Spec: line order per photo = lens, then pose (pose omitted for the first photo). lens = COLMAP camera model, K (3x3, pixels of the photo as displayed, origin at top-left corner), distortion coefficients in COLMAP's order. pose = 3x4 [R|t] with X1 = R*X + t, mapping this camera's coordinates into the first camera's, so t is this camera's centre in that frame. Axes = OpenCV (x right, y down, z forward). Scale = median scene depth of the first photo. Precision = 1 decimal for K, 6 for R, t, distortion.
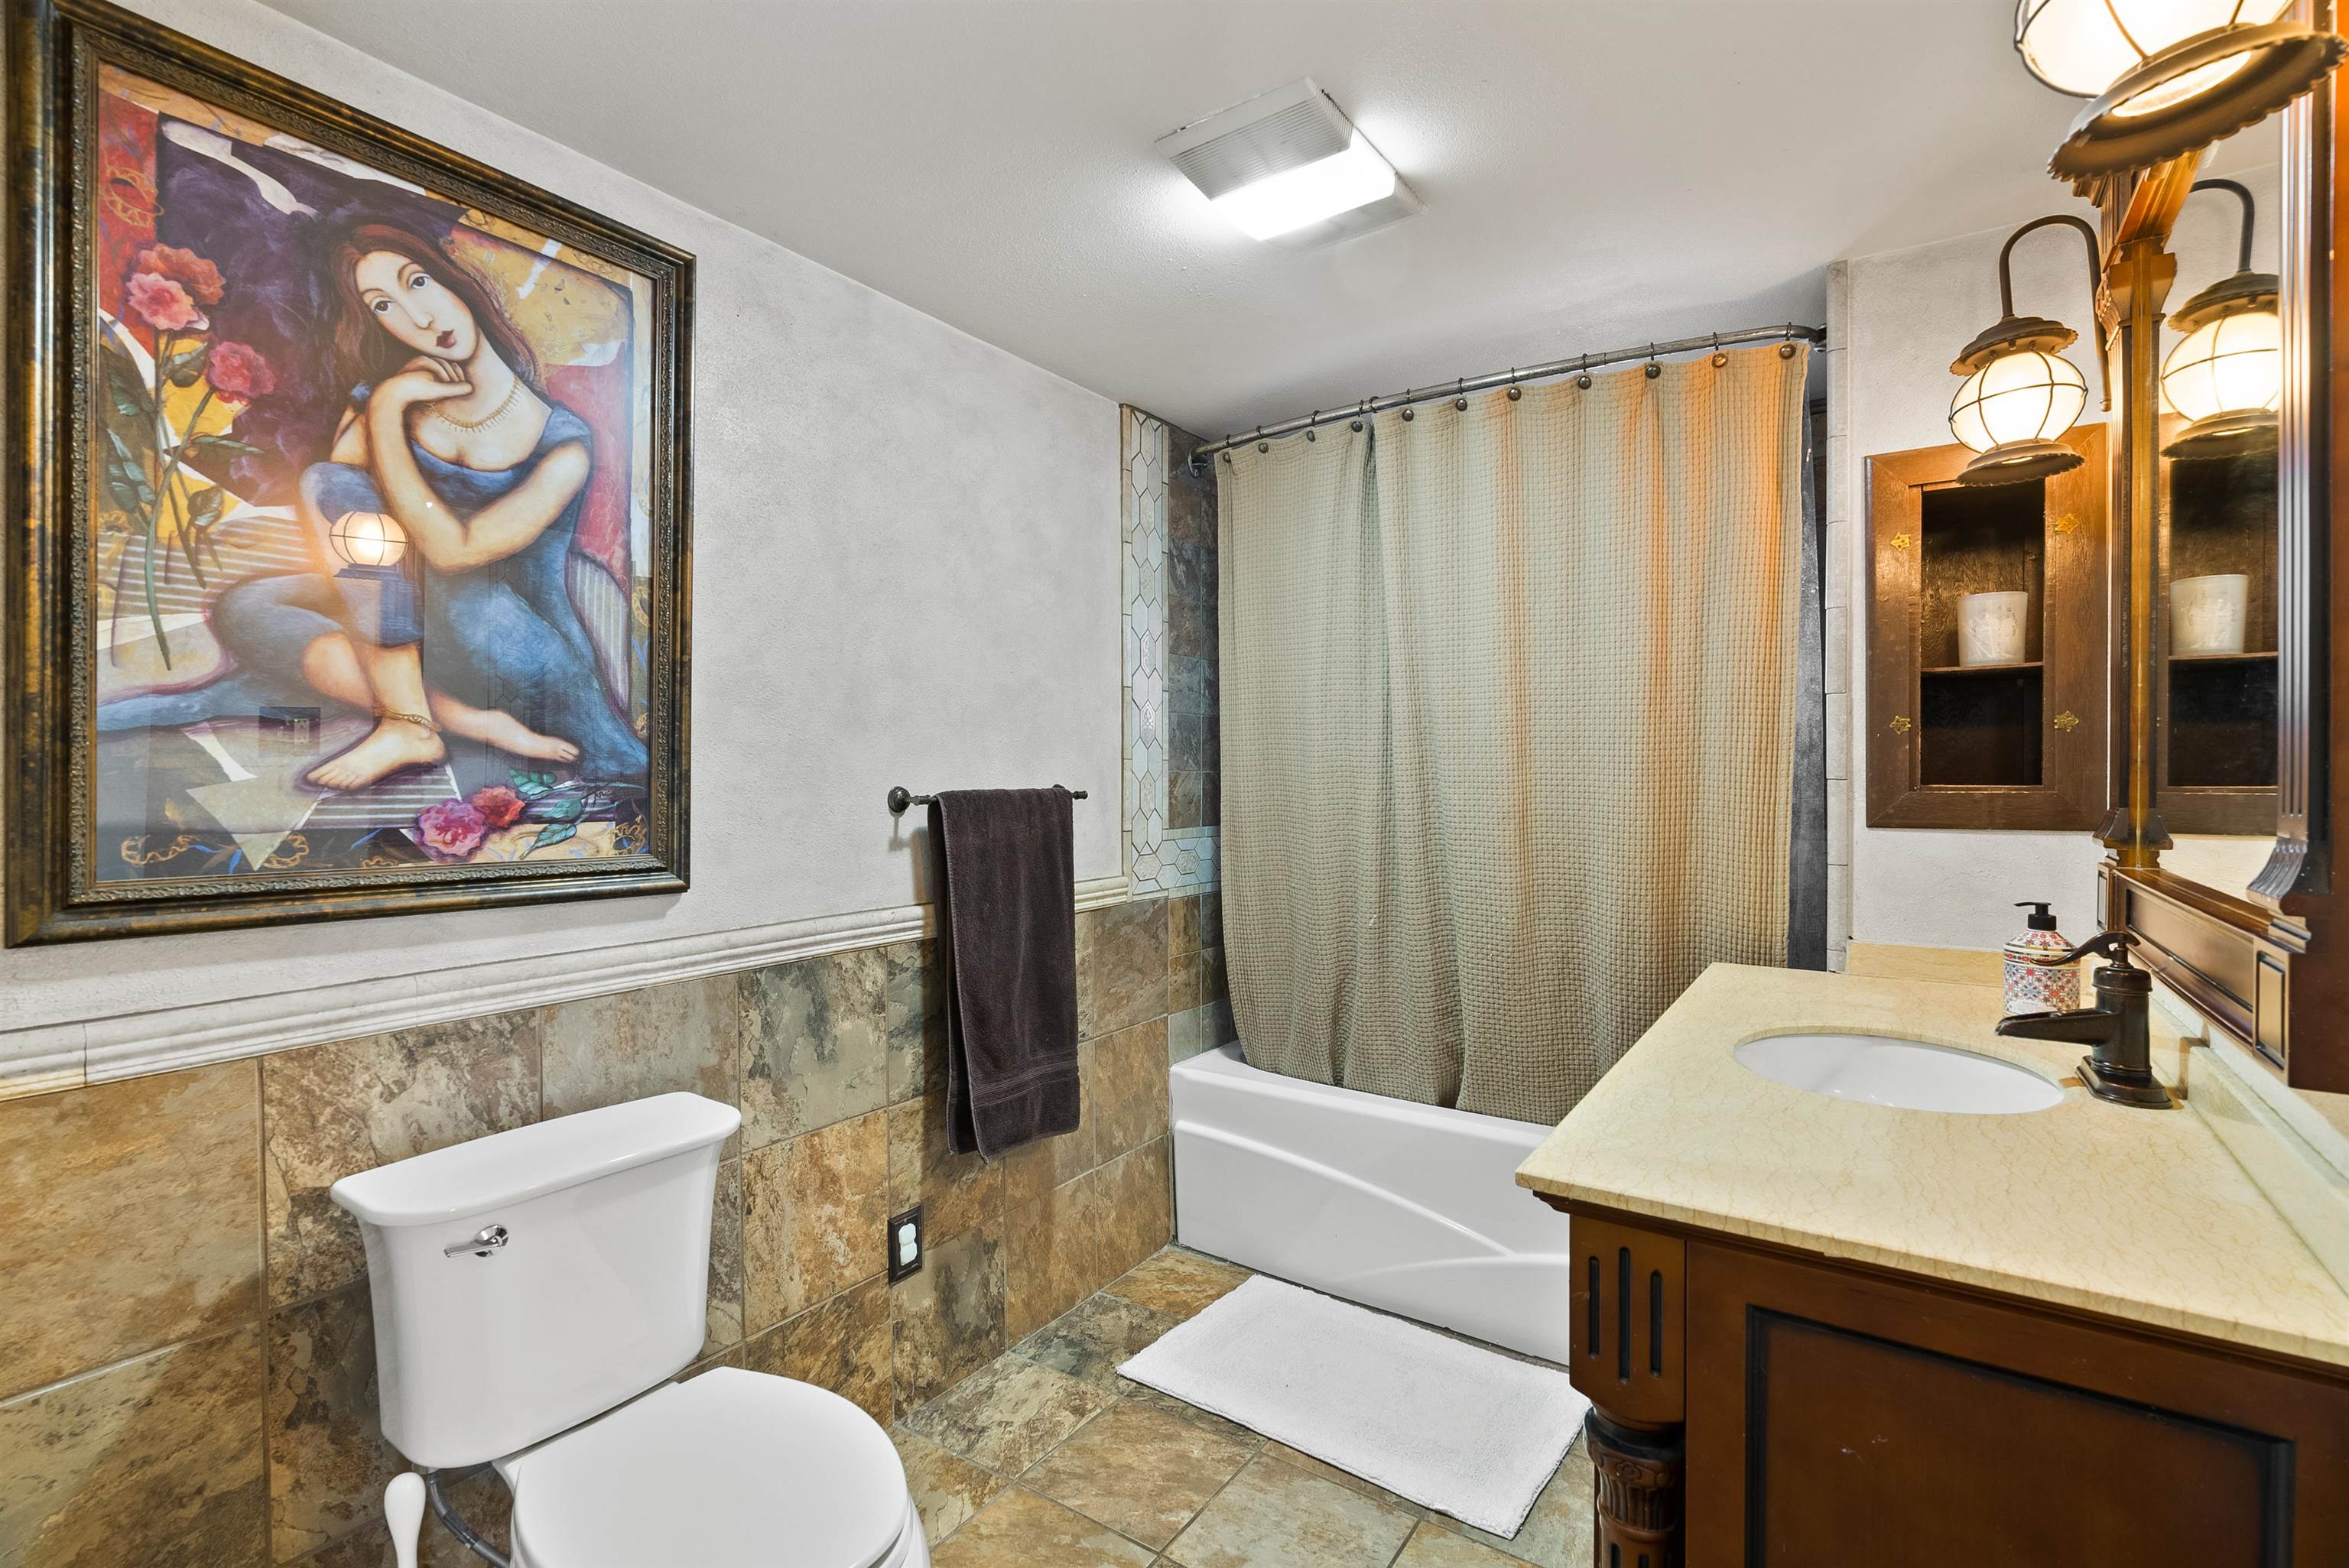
lens RADIAL K [[1038.6, 0, 1168.3], [0, 1038.6, 794.2], [0, 0, 1]] dist [-0.004431, -0.000040]
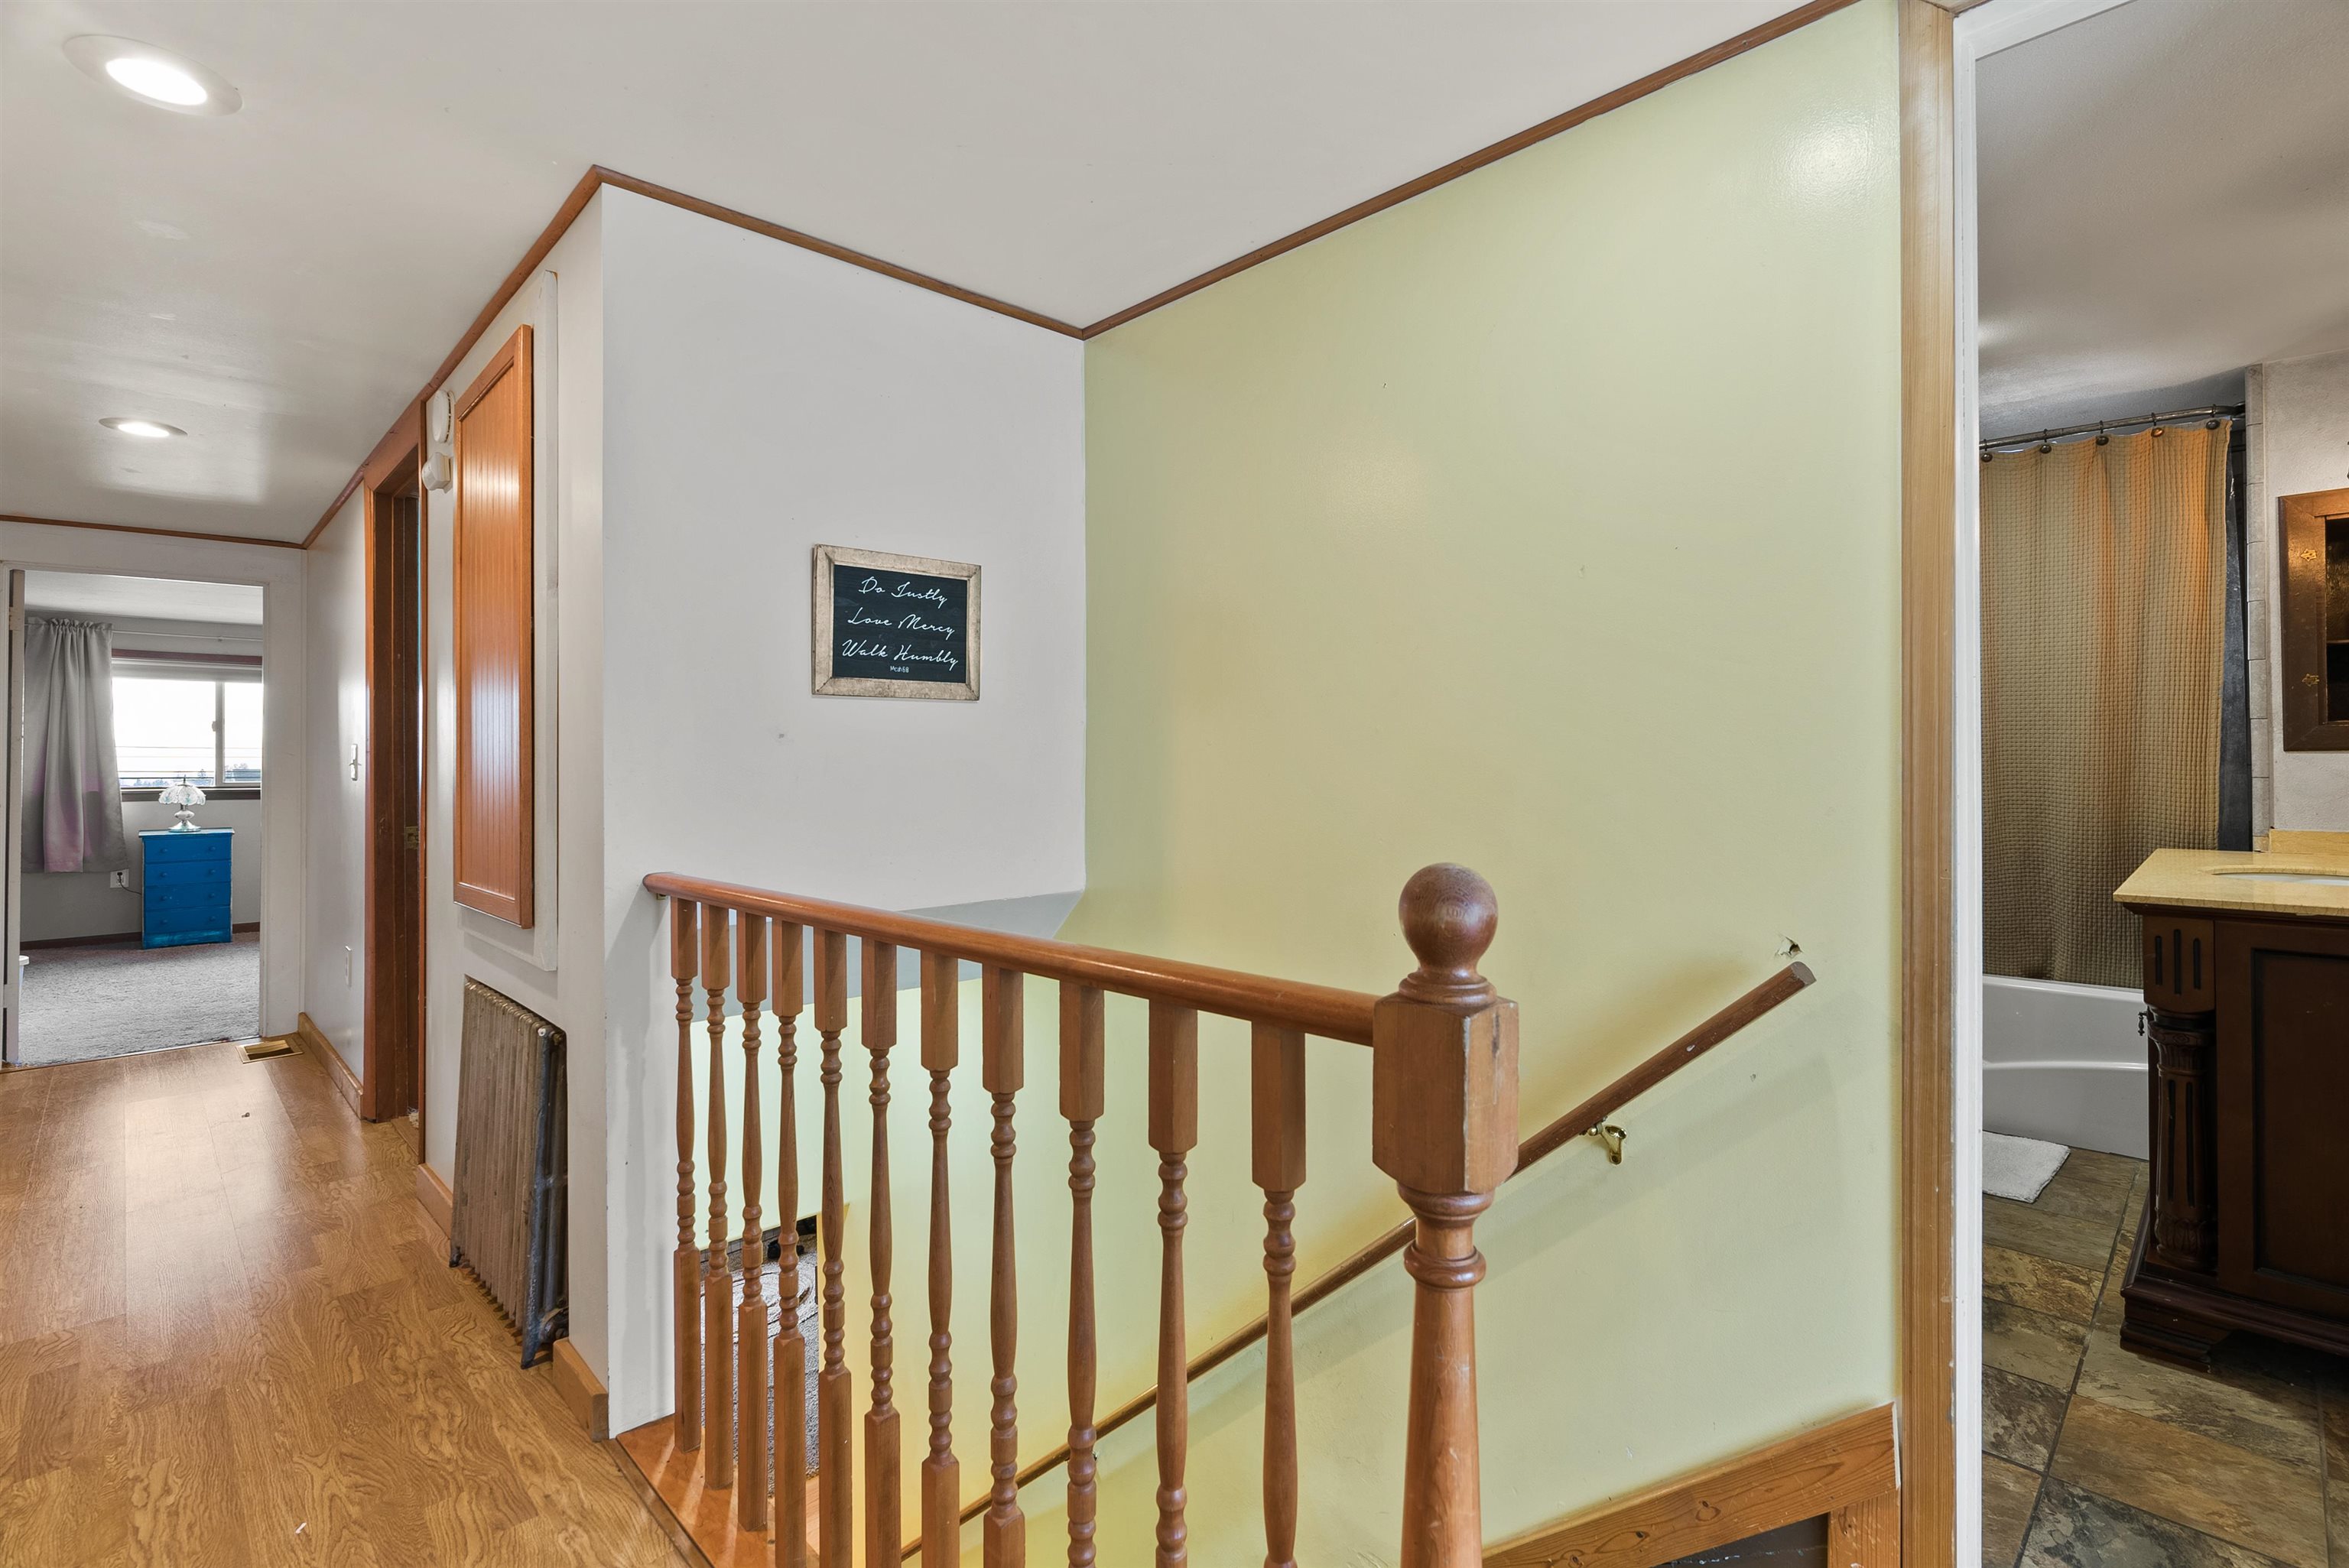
lens RADIAL K [[1071.4, 0, 1177.3], [0, 1071.4, 770.2], [0, 0, 1]] dist [-0.000125, 0.001162]
pose [[0.984263, -0.010412, -0.176403, -0.582314], [0.009152, 0.999926, -0.007954, 0.055887], [0.176473, 0.006214, 0.984286, -0.746706]]
